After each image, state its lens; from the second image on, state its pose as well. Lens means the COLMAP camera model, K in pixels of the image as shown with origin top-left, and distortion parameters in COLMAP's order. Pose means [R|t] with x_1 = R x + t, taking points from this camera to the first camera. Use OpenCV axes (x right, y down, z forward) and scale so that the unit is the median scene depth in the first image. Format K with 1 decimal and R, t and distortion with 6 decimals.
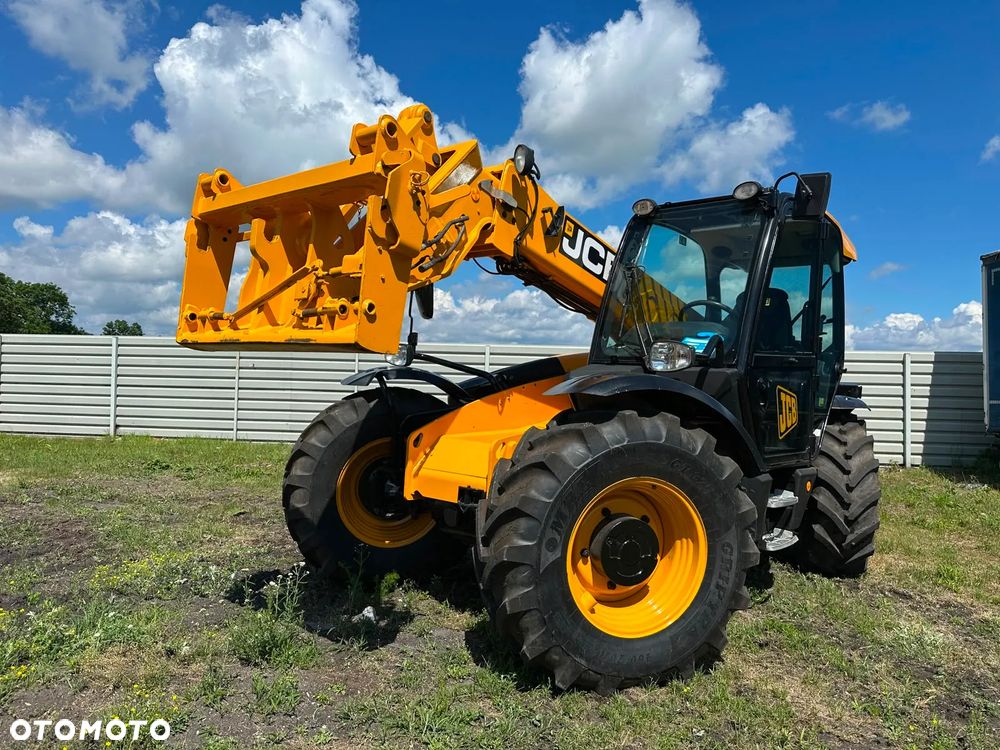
lens RADIAL K [[713.1, 0, 492.9], [0, 713.1, 382.0], [0, 0, 1]] dist [0.050559, -0.063191]
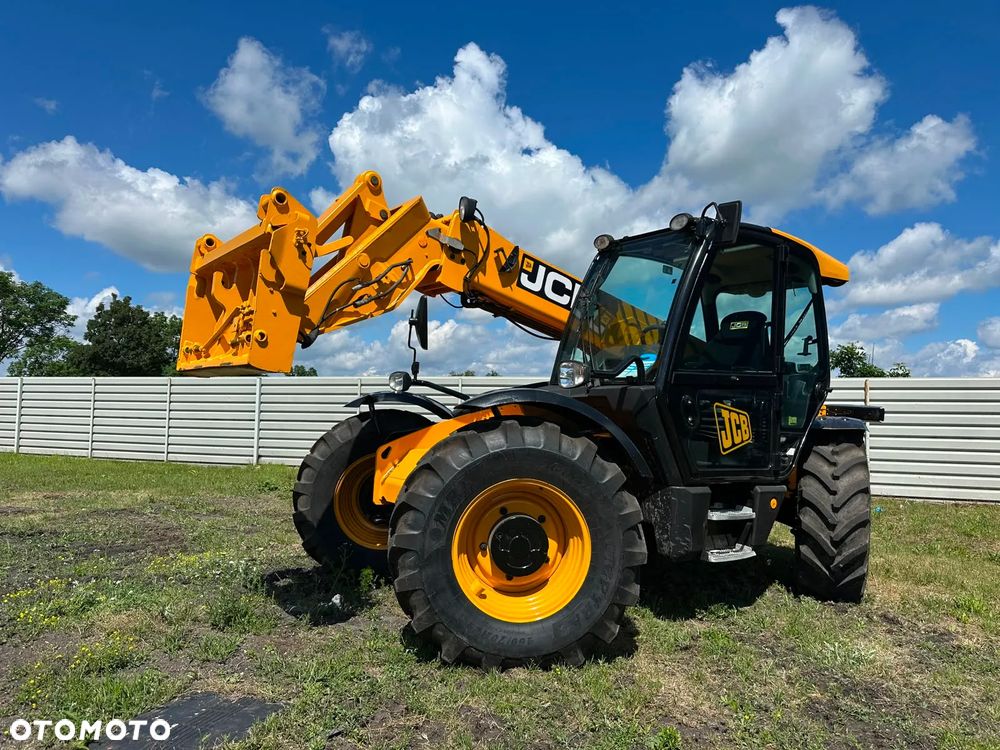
lens RADIAL K [[713.1, 0, 491.5], [0, 713.1, 379.9], [0, 0, 1]] dist [0.050559, -0.063191]
pose [[0.975384, -0.017904, -0.219783, 0.282347], [0.005321, 0.998319, -0.057713, 0.027869], [0.220447, 0.055123, 0.973840, -0.086393]]
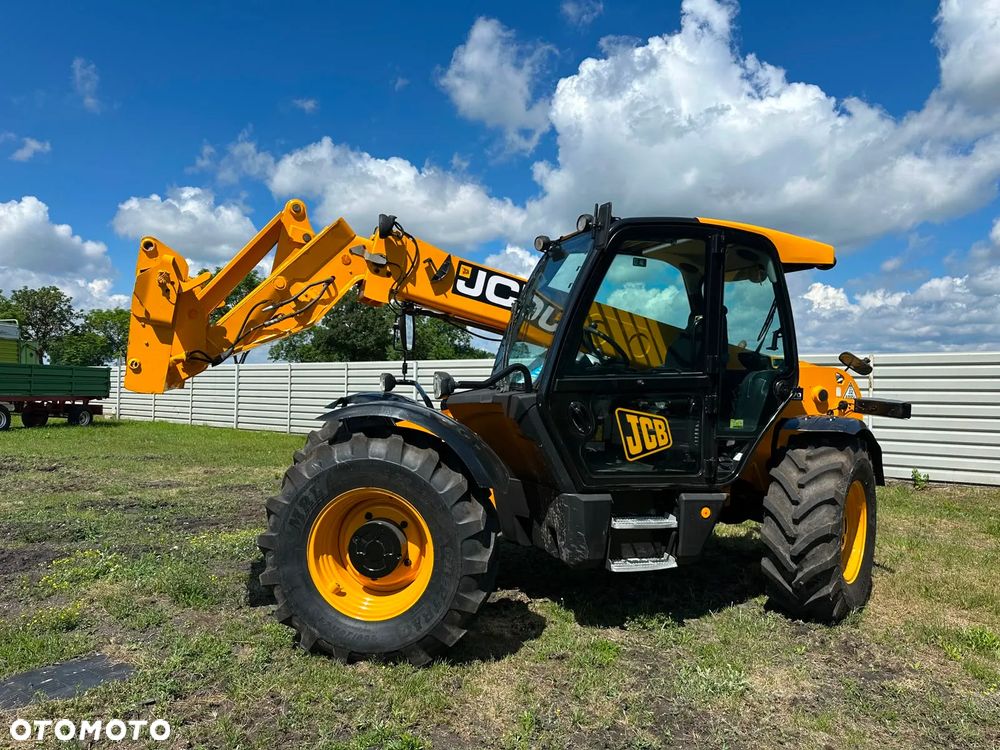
lens RADIAL K [[713.1, 0, 495.6], [0, 713.1, 376.1], [0, 0, 1]] dist [0.050559, -0.063191]
pose [[0.865027, -0.024915, -0.501107, 0.692380], [0.014553, 0.999592, -0.024578, -0.016845], [0.501515, 0.013967, 0.865036, 0.036121]]
